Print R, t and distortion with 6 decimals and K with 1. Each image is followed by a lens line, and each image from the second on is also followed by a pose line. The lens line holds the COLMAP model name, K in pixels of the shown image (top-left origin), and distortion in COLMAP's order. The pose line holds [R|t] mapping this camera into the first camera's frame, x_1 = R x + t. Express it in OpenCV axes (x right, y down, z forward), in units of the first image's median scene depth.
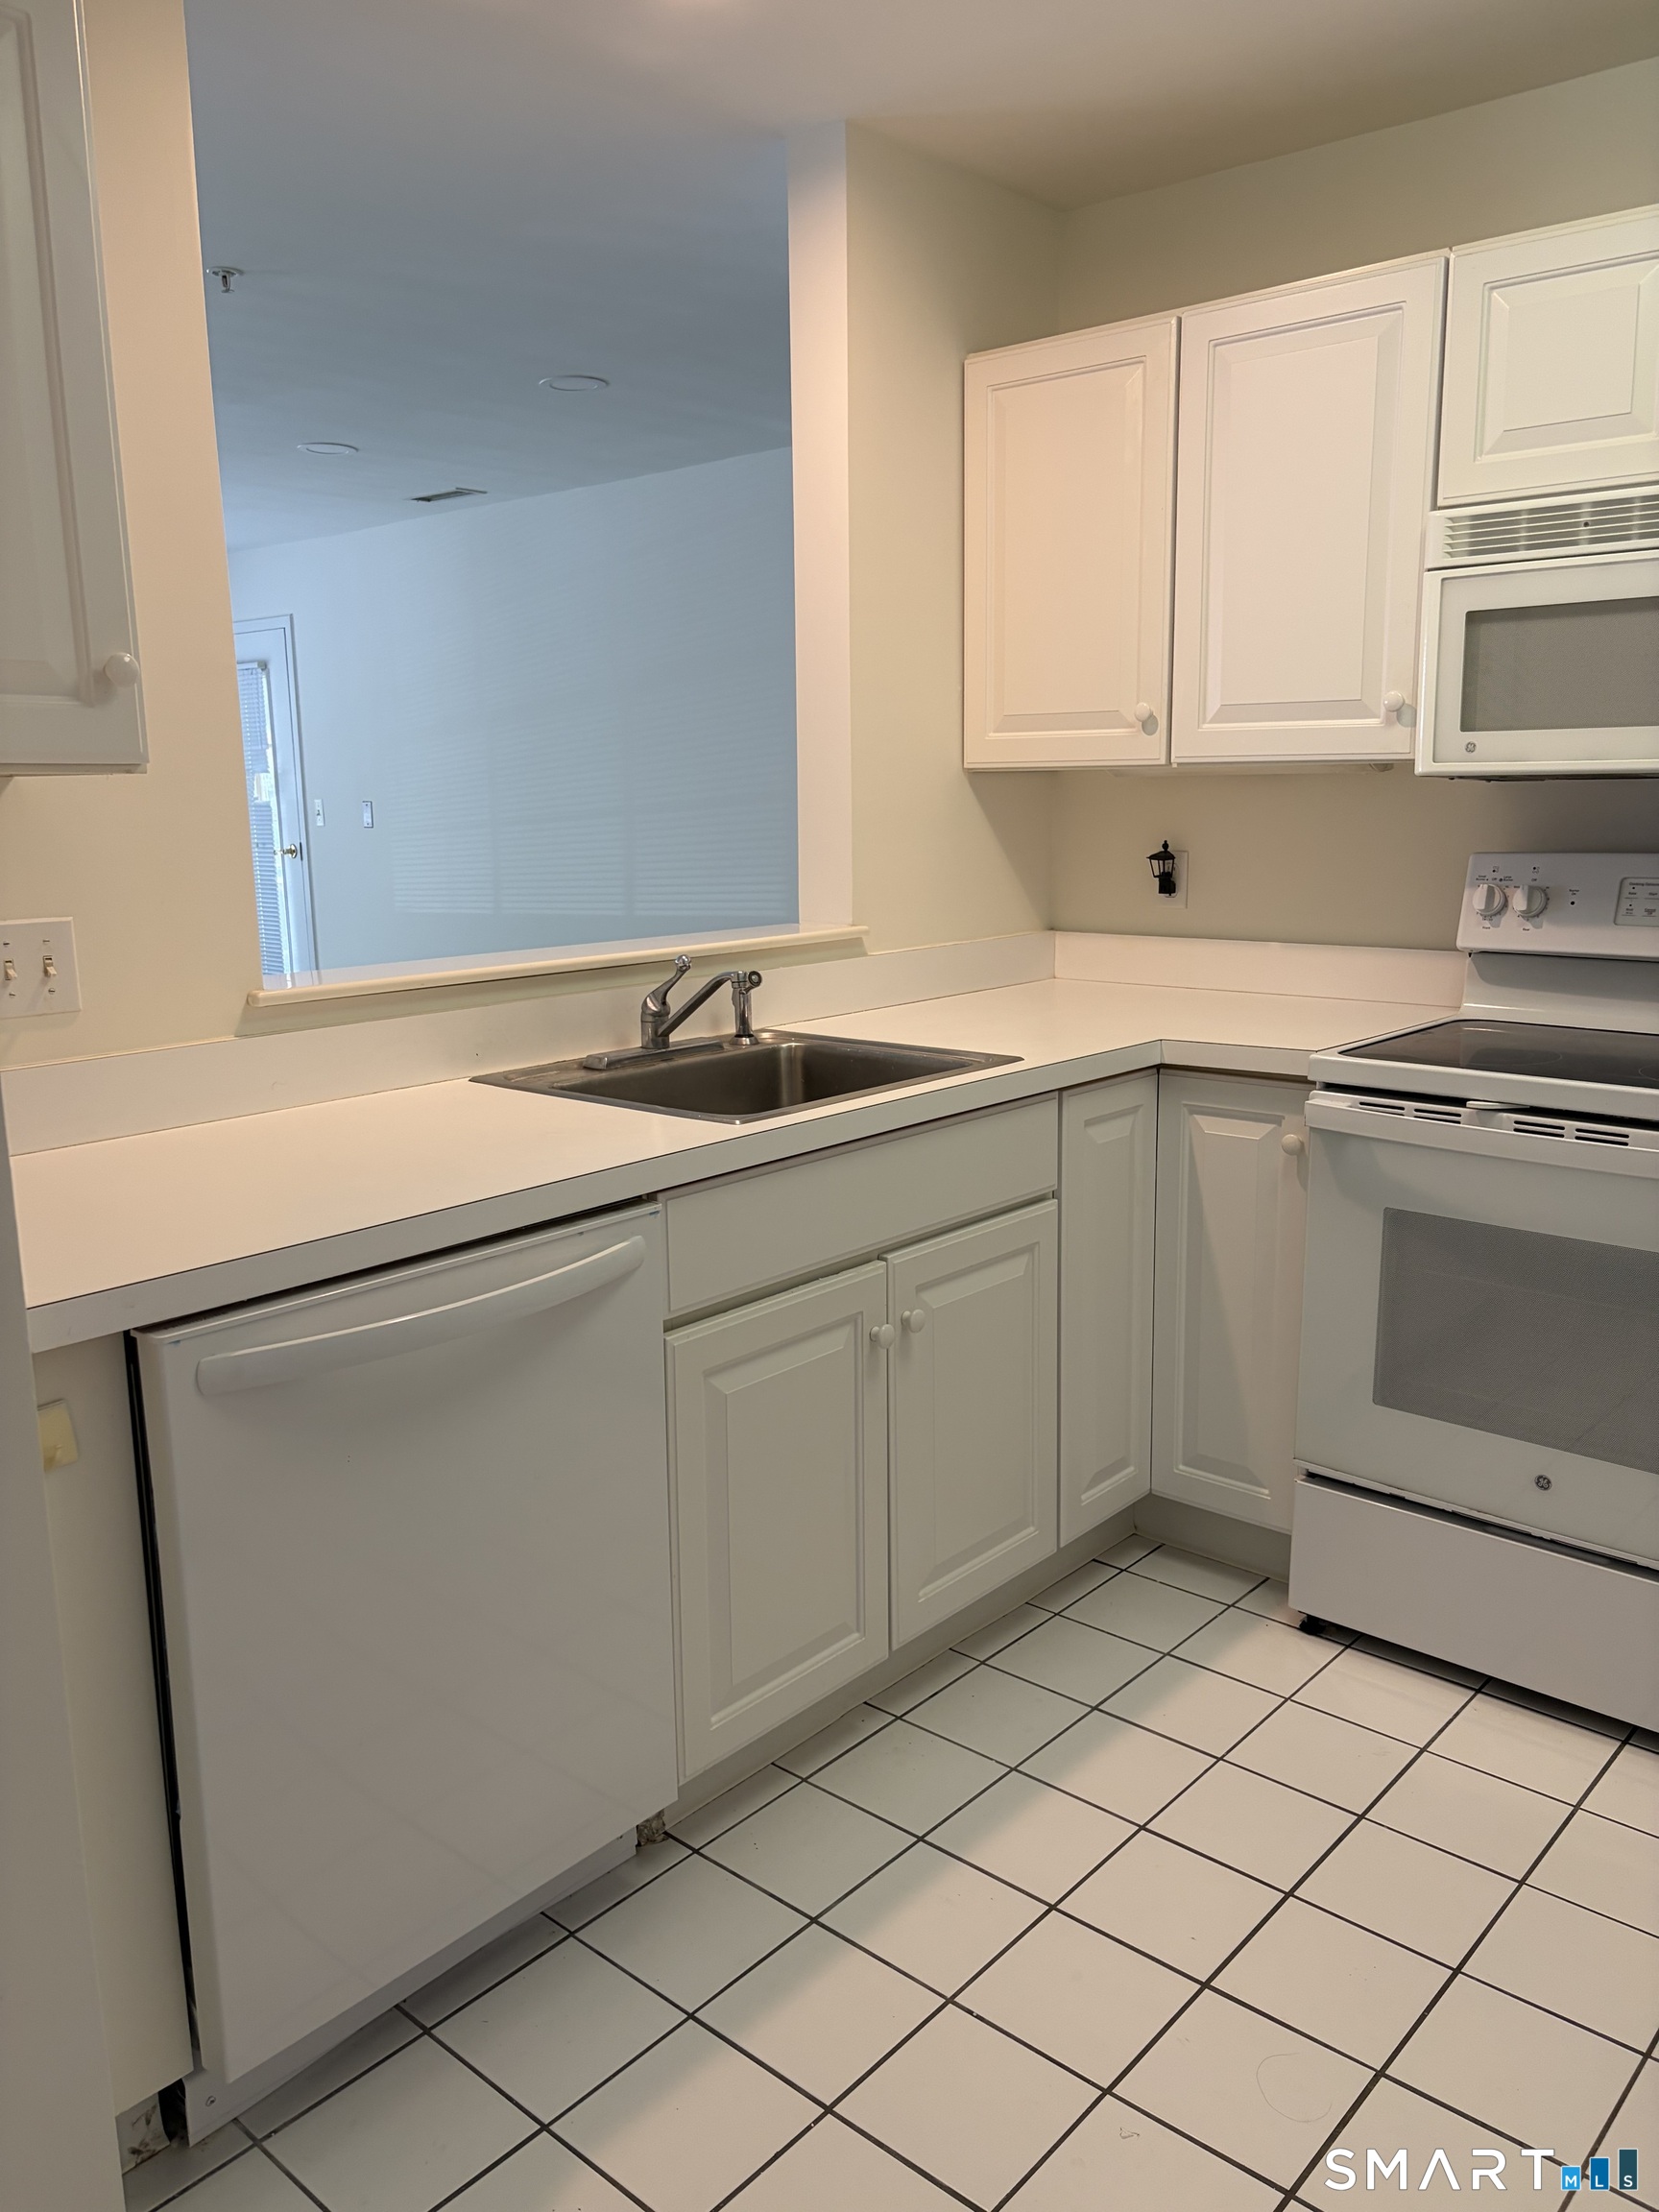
lens RADIAL K [[1679.7, 0, 831.5], [0, 1679.7, 1103.4], [0, 0, 1]] dist [0.007766, -0.000874]
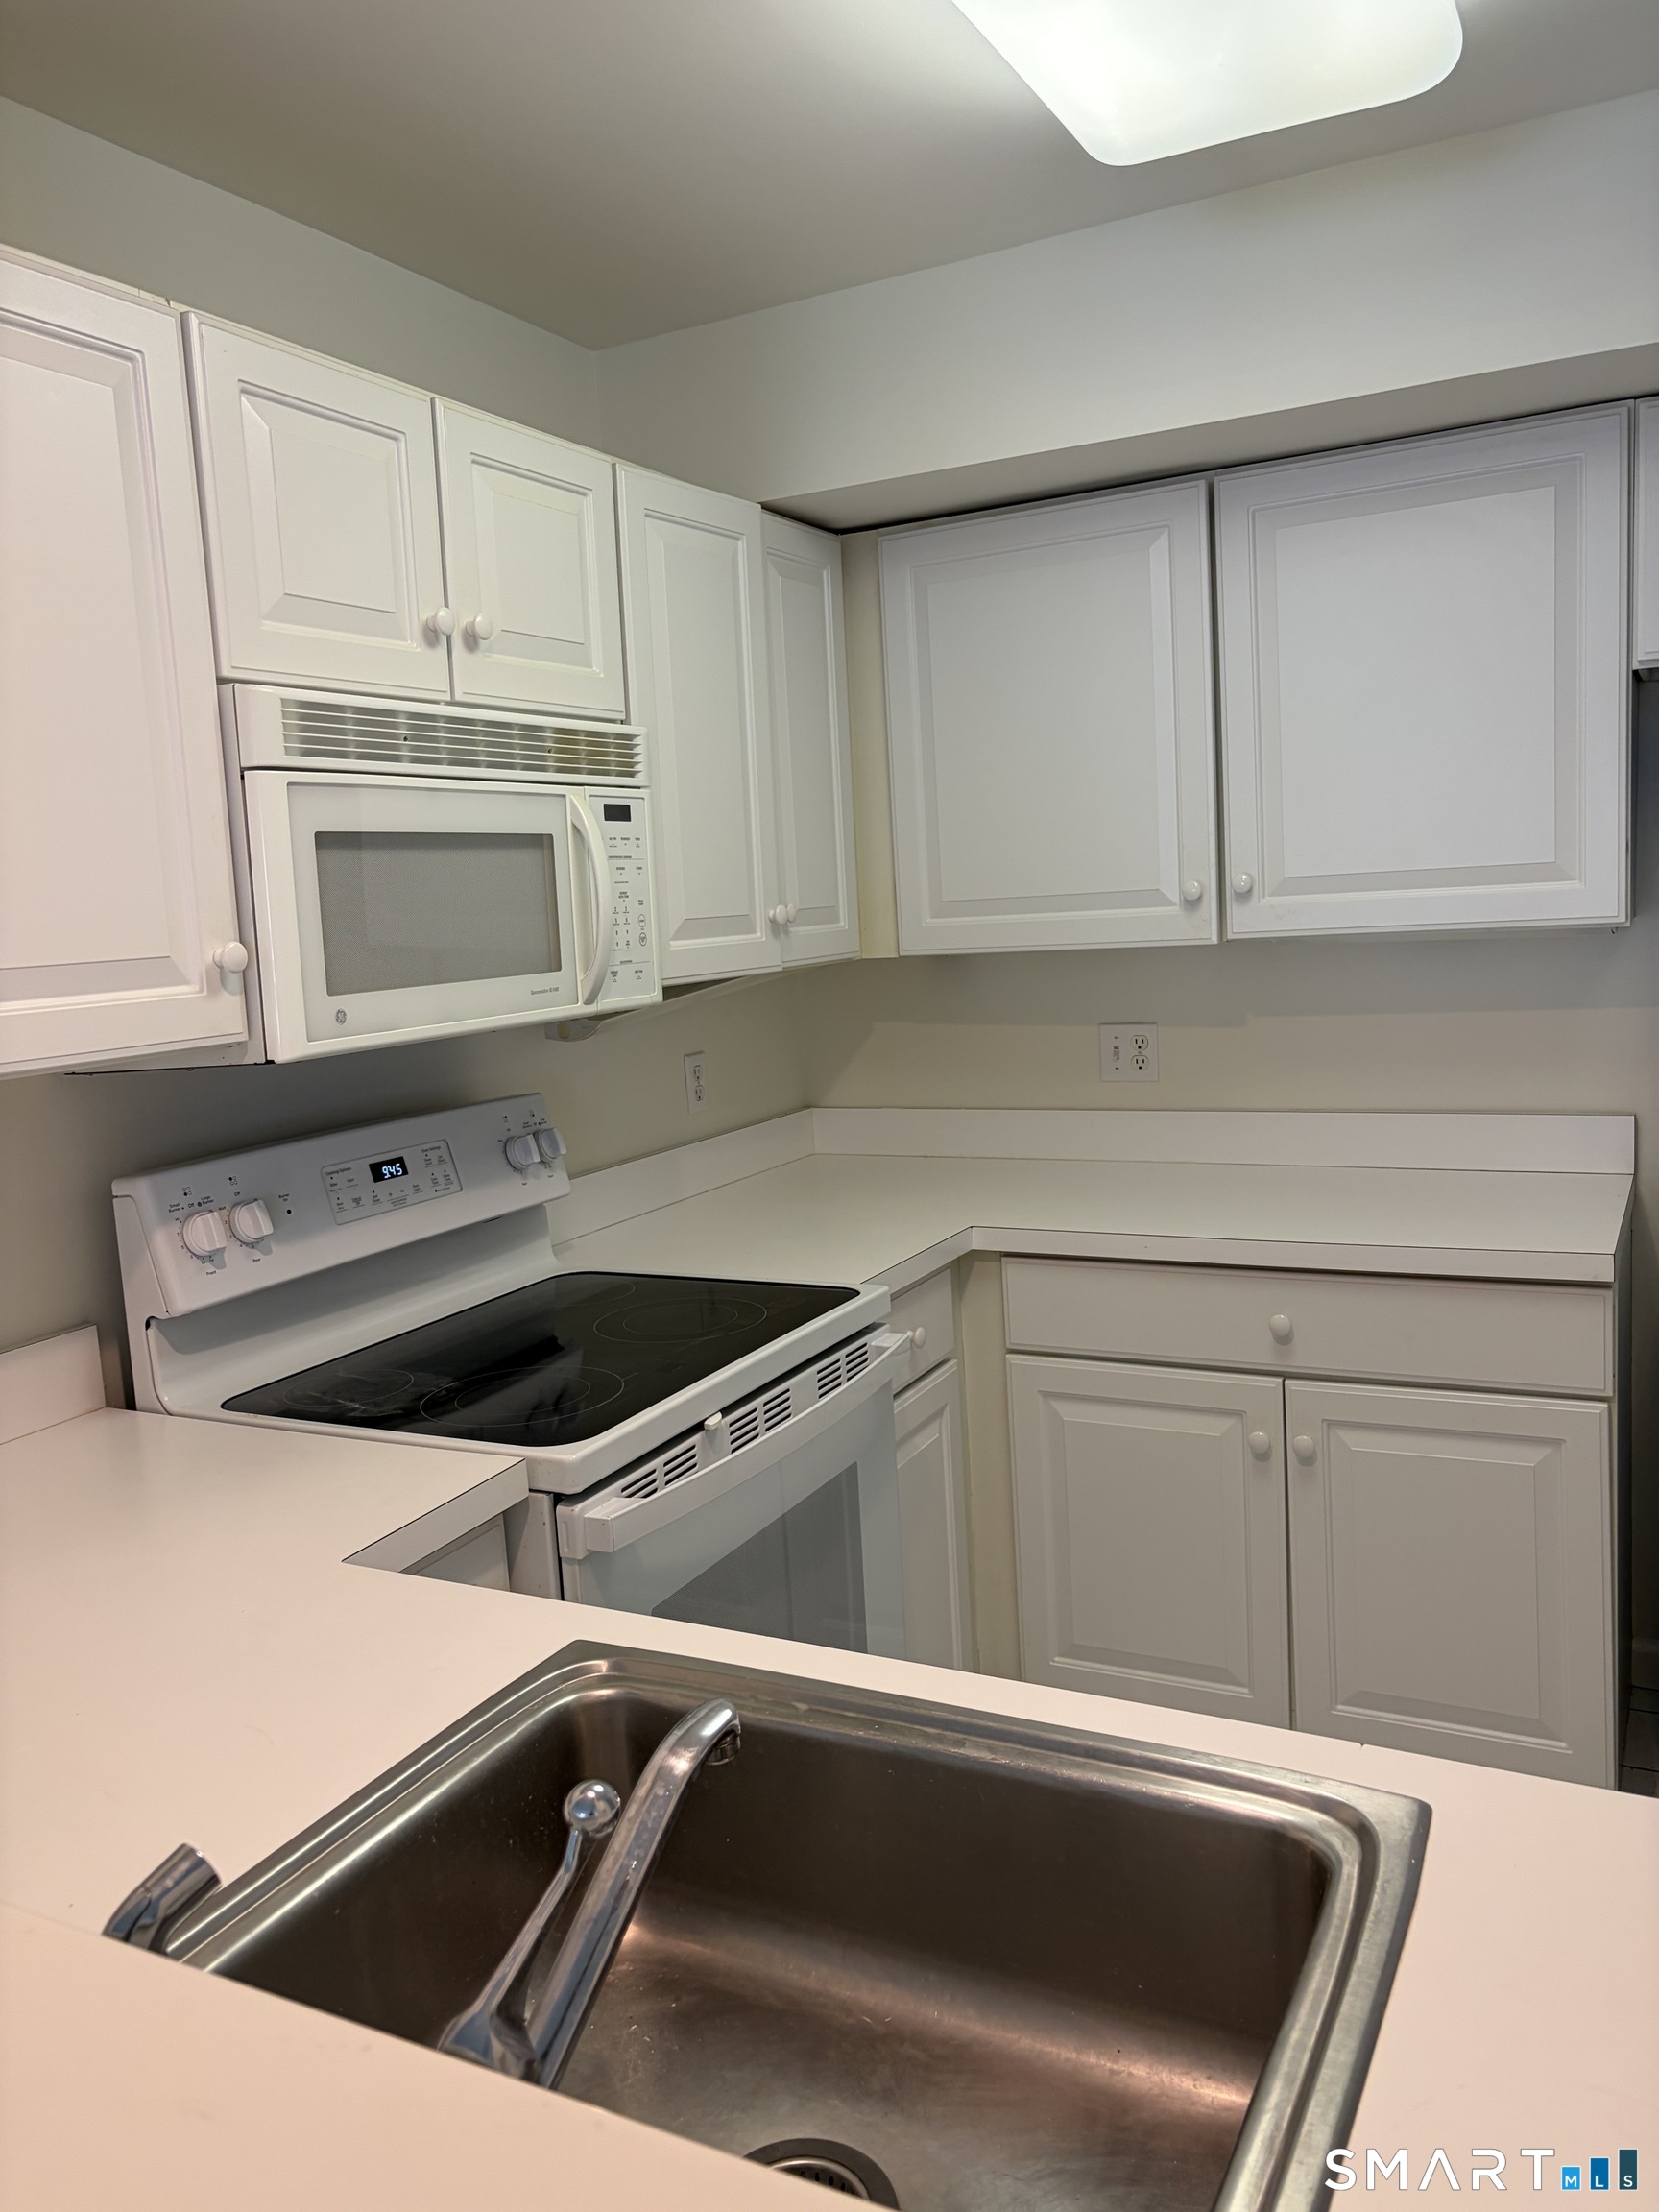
lens RADIAL K [[1679.7, 0, 830.1], [0, 1679.7, 1101.2], [0, 0, 1]] dist [0.007766, -0.000874]
pose [[-0.236023, -0.090873, 0.967489, -0.378418], [0.249258, 0.956646, 0.150662, -0.237538], [-0.939236, 0.276714, -0.203140, 0.977087]]
